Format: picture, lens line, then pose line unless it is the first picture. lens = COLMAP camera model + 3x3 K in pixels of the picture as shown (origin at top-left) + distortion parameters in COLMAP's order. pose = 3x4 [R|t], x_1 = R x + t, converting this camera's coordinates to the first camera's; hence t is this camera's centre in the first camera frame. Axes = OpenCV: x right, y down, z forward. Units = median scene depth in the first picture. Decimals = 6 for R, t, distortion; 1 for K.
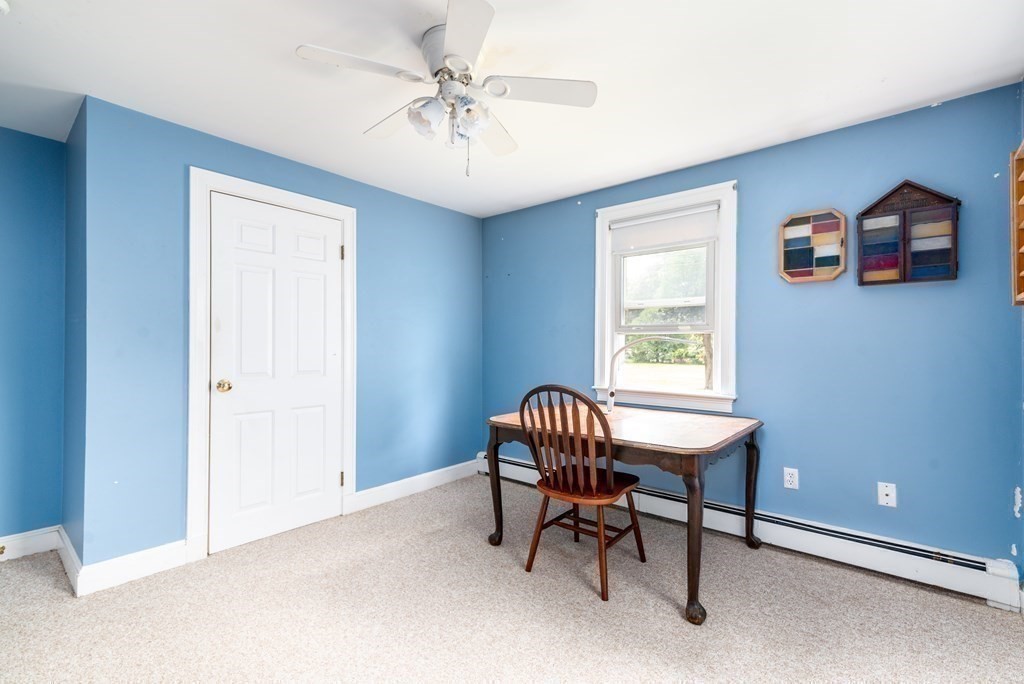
lens RADIAL K [[454.8, 0, 513.1], [0, 454.8, 343.4], [0, 0, 1]] dist [0.012163, 0.000087]
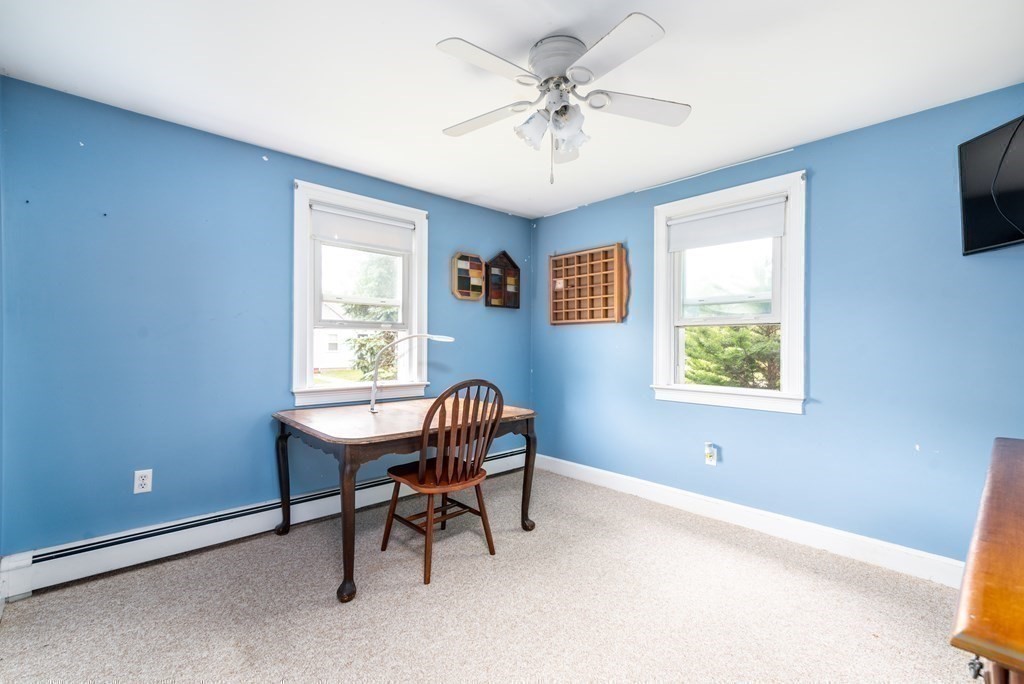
lens RADIAL K [[454.8, 0, 513.1], [0, 454.8, 343.4], [0, 0, 1]] dist [0.012163, 0.000087]
pose [[0.123548, -0.007697, 0.992309, -0.819943], [-0.019805, 0.999752, 0.010220, -0.010535], [-0.992141, -0.020915, 0.123365, 0.667665]]
